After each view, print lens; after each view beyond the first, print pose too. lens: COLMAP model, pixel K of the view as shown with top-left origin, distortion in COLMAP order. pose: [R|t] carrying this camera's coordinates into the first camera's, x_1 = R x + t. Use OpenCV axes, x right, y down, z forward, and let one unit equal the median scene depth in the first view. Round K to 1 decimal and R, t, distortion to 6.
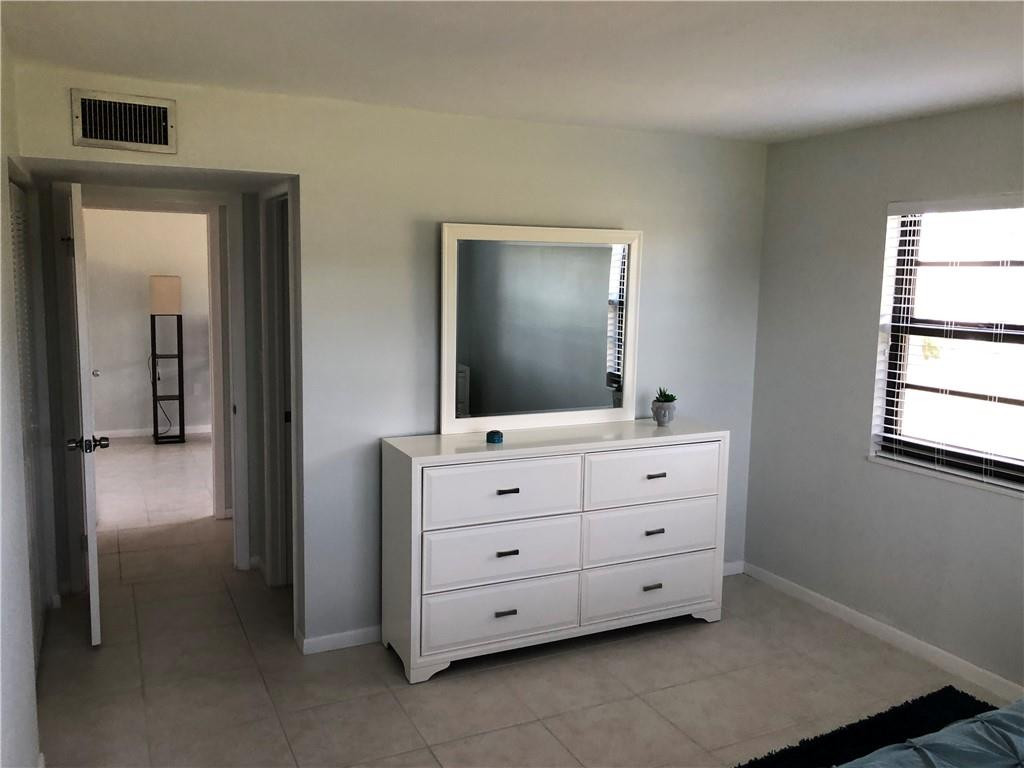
lens RADIAL K [[844.2, 0, 509.5], [0, 844.2, 379.7], [0, 0, 1]] dist [0.033922, -0.011549]
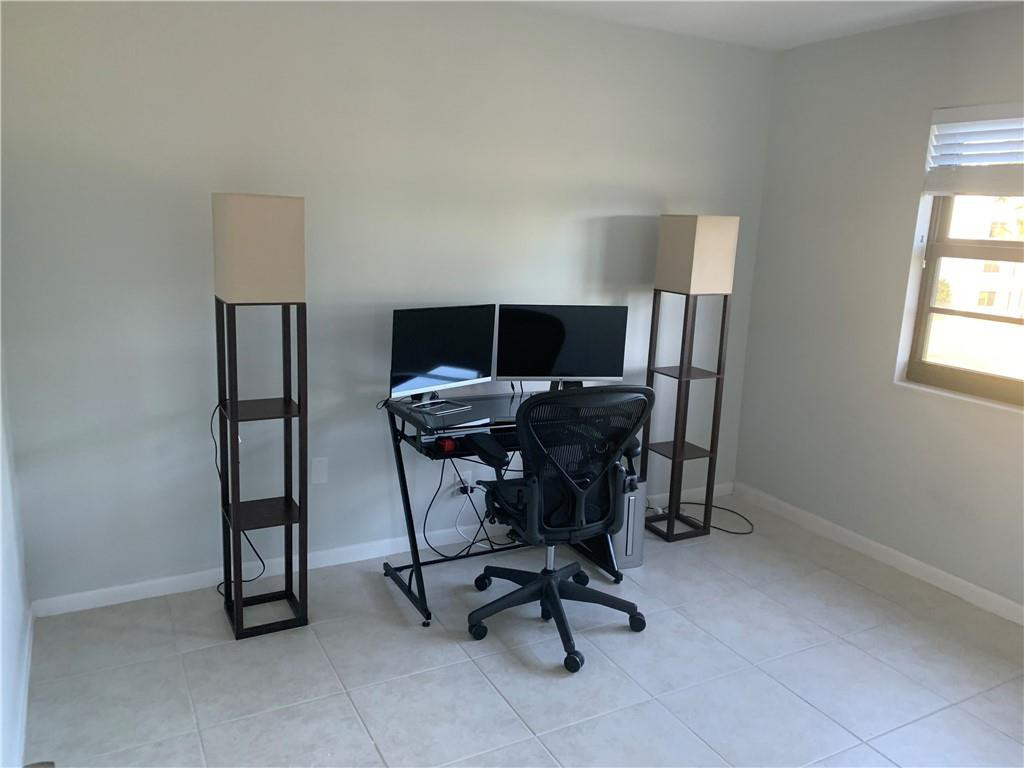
lens RADIAL K [[844.2, 0, 509.5], [0, 844.2, 379.7], [0, 0, 1]] dist [0.033922, -0.011549]
pose [[0.999869, 0.006992, 0.014574, -0.043211], [-0.008415, 0.994958, 0.099941, -0.011293], [-0.013802, -0.100050, 0.994887, 0.090851]]
